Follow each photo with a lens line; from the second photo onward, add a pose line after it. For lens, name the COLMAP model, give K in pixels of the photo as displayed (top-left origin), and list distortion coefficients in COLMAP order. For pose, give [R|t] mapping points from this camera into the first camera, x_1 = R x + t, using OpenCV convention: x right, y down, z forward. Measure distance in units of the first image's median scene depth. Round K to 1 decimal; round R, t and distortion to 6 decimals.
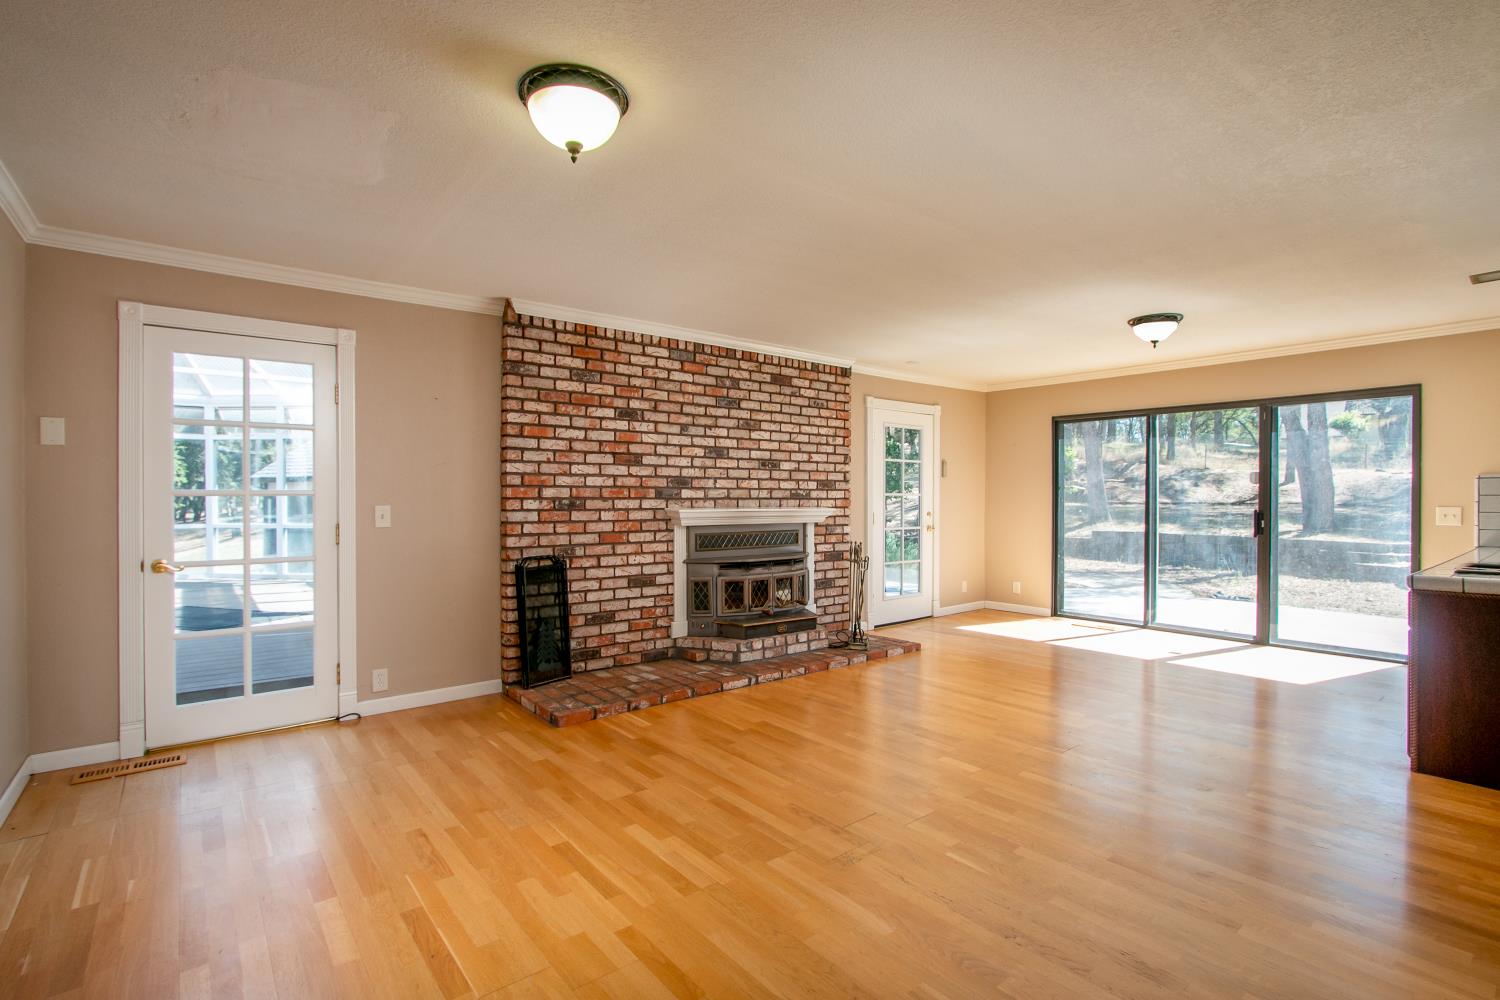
lens RADIAL K [[707.9, 0, 747.4], [0, 707.9, 501.9], [0, 0, 1]] dist [-0.013899, 0.000866]
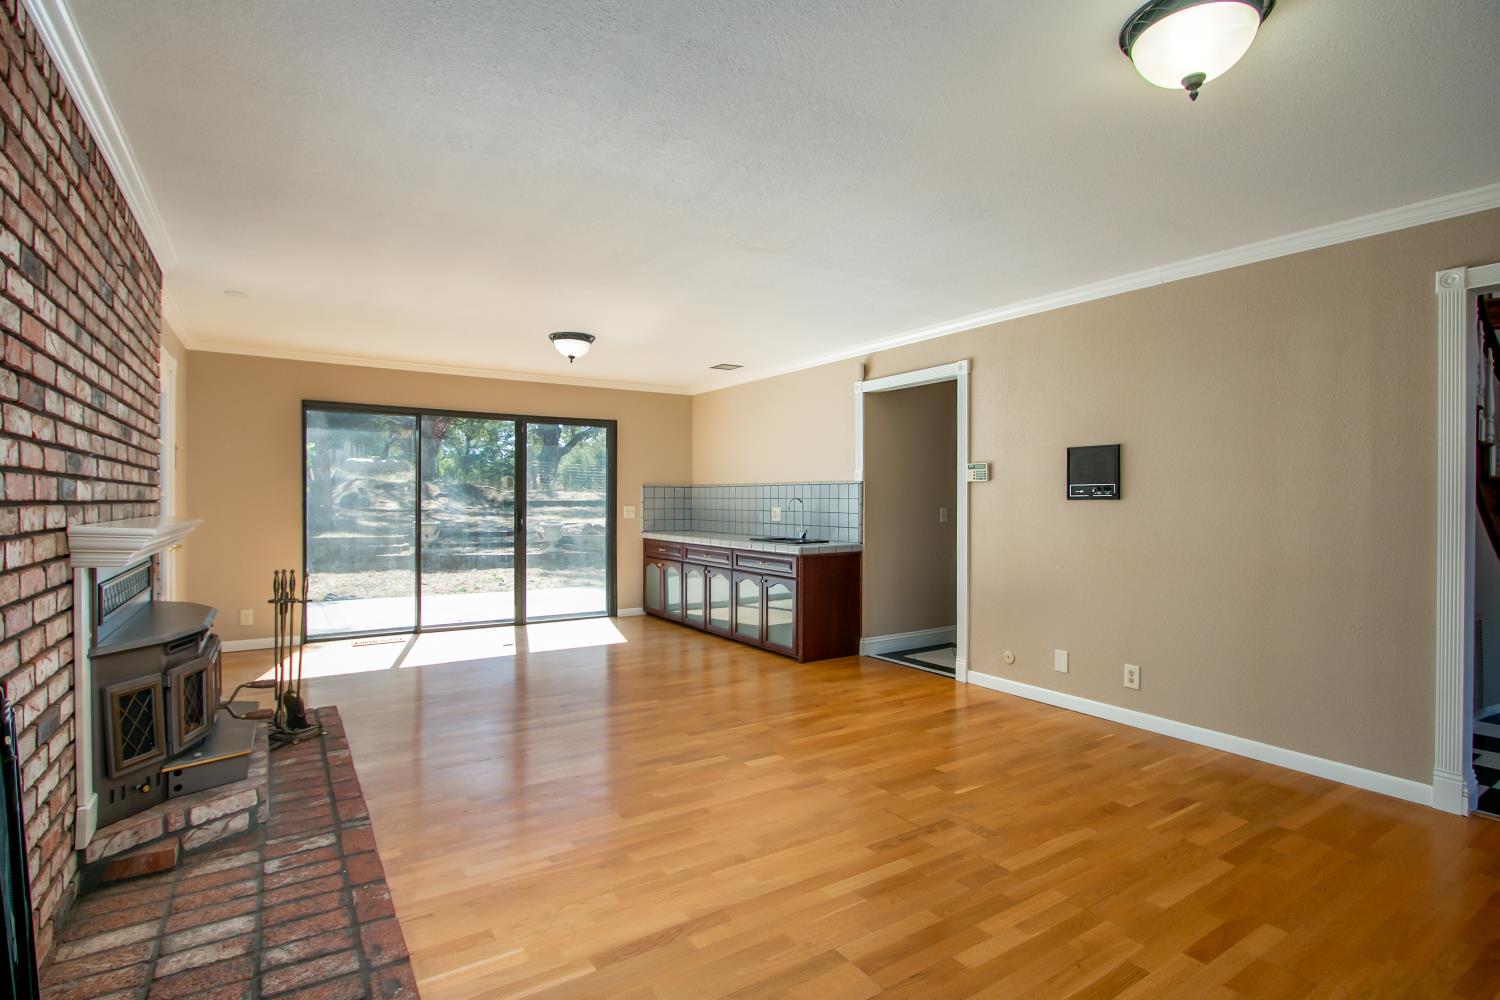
lens RADIAL K [[707.9, 0, 740.7], [0, 707.9, 502.1], [0, 0, 1]] dist [-0.013899, 0.000866]
pose [[0.112621, -0.001643, 0.993637, -0.477145], [0.003873, 0.999992, 0.001215, -0.002953], [-0.993630, 0.003711, 0.112626, 0.608207]]
